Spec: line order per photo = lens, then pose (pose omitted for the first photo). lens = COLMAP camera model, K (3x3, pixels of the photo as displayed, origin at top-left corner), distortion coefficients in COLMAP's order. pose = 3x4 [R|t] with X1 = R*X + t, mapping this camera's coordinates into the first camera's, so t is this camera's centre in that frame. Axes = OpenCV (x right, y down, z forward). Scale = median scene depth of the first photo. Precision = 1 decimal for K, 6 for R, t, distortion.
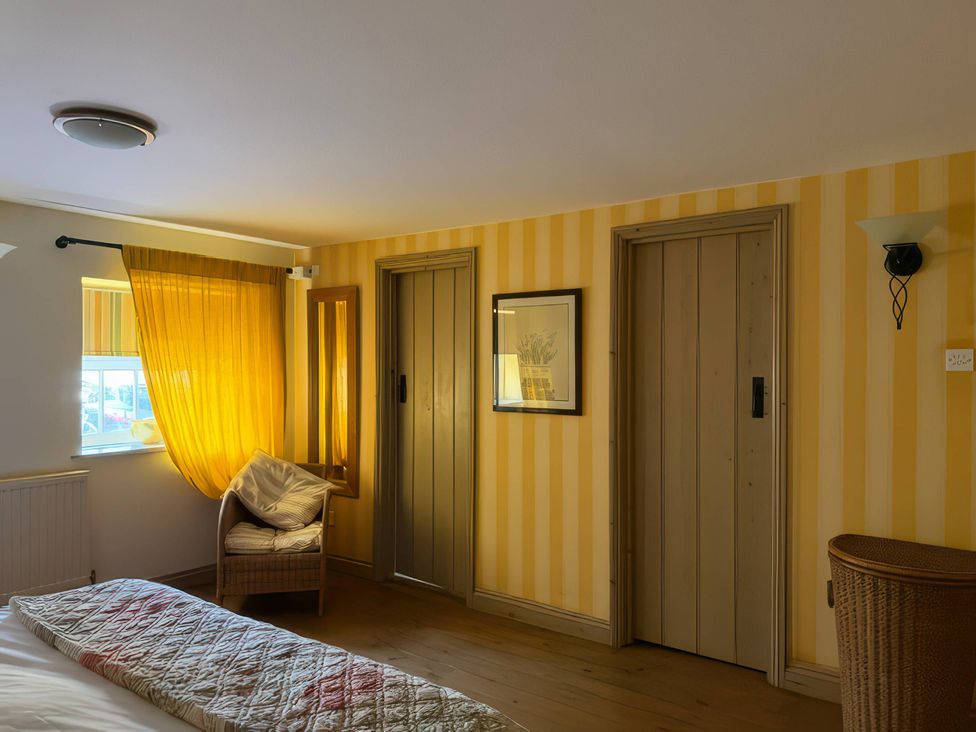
lens RADIAL K [[689.1, 0, 488.8], [0, 689.1, 374.0], [0, 0, 1]] dist [0.032564, -0.063911]
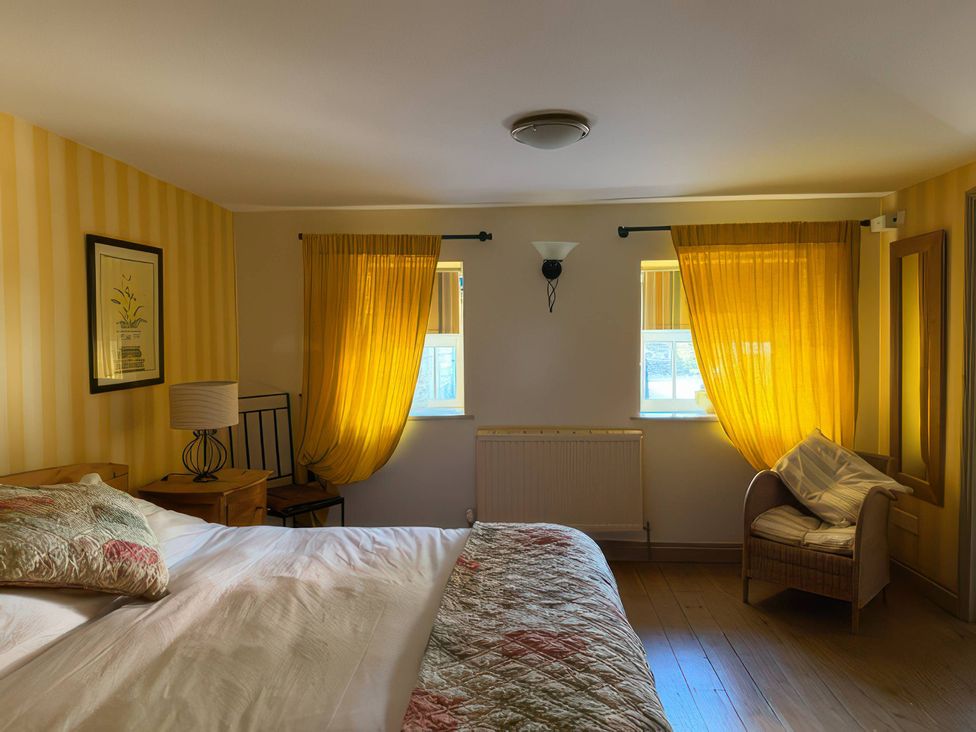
lens RADIAL K [[712.8, 0, 487.8], [0, 712.8, 366.2], [0, 0, 1]] dist [0.215438, -0.357964]
pose [[0.506077, 0.018333, -0.862294, 0.286040], [-0.003614, 0.999810, 0.019136, 0.010397], [0.862481, -0.006568, 0.506047, 0.167983]]
